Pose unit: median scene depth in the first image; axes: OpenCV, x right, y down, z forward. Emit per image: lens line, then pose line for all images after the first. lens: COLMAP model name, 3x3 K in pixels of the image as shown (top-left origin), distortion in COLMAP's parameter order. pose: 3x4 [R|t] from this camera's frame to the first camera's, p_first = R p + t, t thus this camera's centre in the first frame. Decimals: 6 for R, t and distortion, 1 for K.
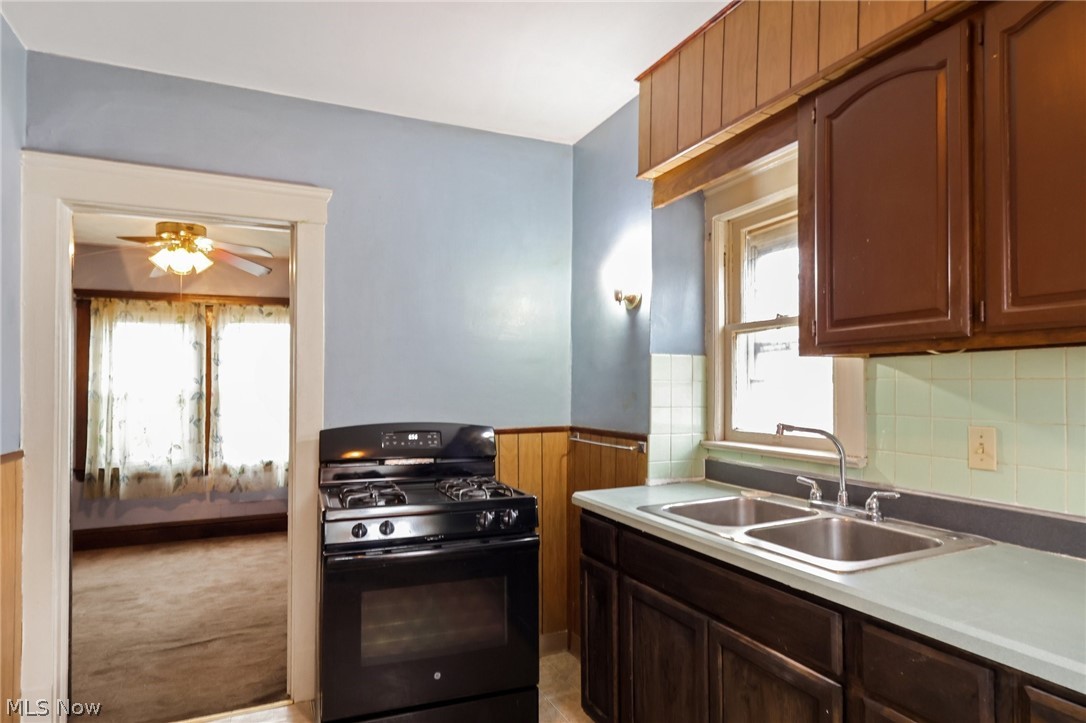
lens RADIAL K [[661.4, 0, 545.0], [0, 661.4, 373.1], [0, 0, 1]] dist [0.046825, 0.002039]
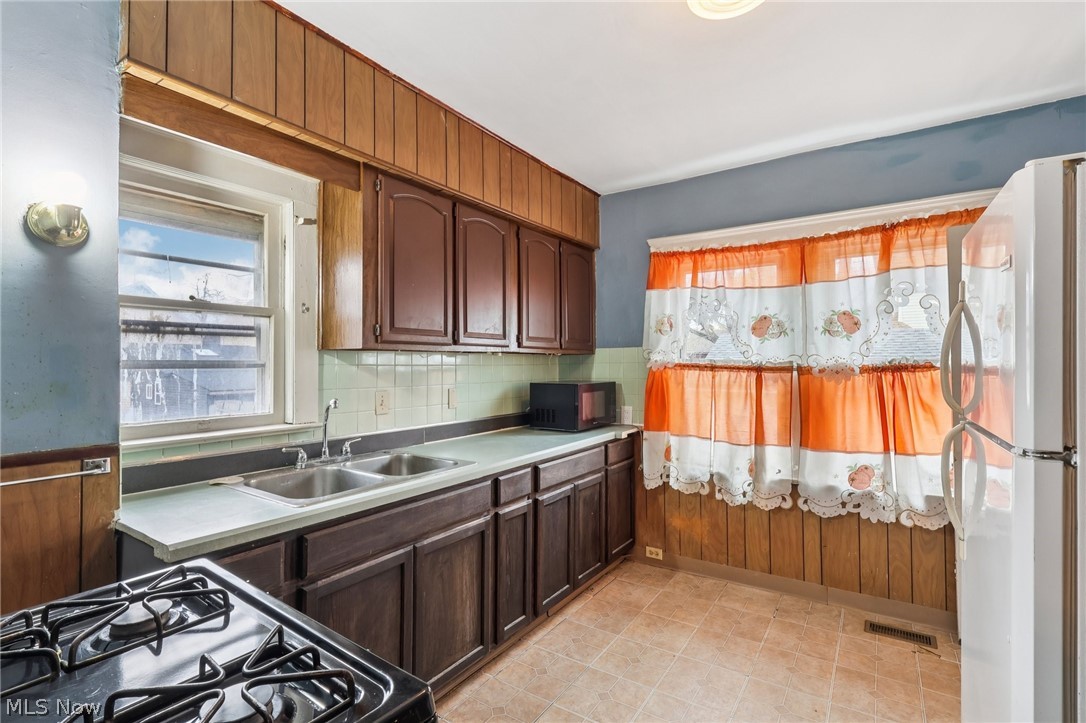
lens RADIAL K [[508.2, 0, 539.5], [0, 508.2, 360.7], [0, 0, 1]] dist [-0.000449, 0.000138]
pose [[-0.526794, 0.014078, 0.849876, -0.568873], [-0.011466, 0.999654, -0.023666, 0.016791], [-0.849915, -0.022212, -0.526451, 1.010895]]
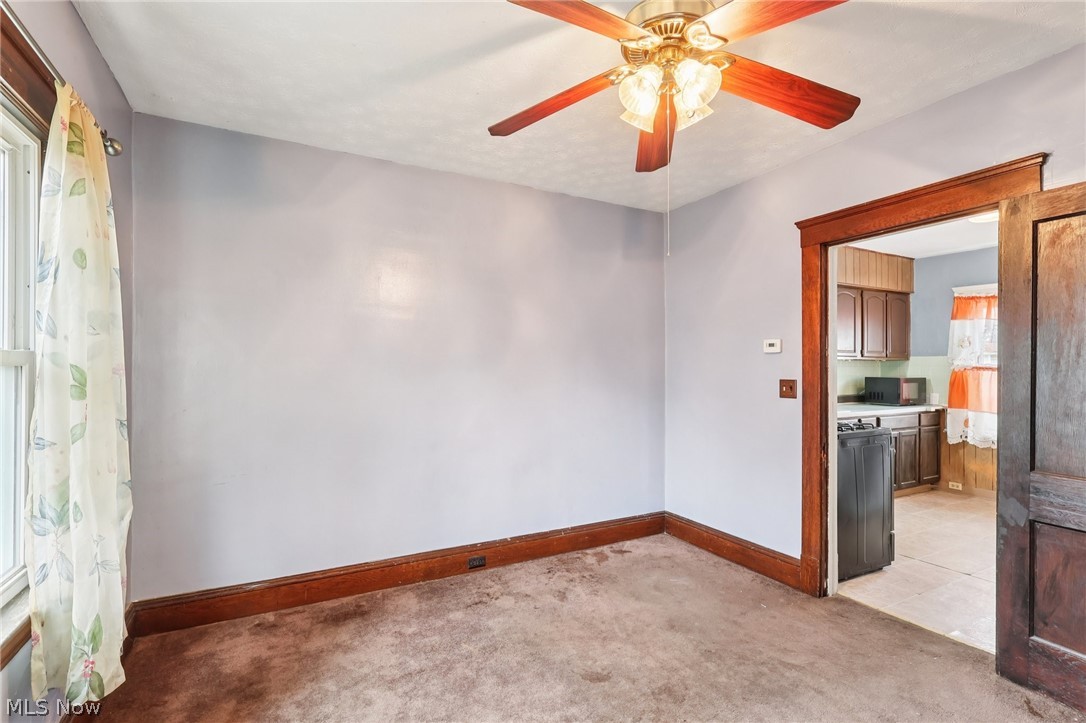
lens RADIAL K [[508.2, 0, 539.5], [0, 508.2, 360.7], [0, 0, 1]] dist [-0.000449, 0.000138]
pose [[-0.072305, 0.008747, 0.997344, -1.693745], [-0.026939, 0.999580, -0.010720, 0.036315], [-0.997019, -0.027642, -0.072039, 2.042536]]
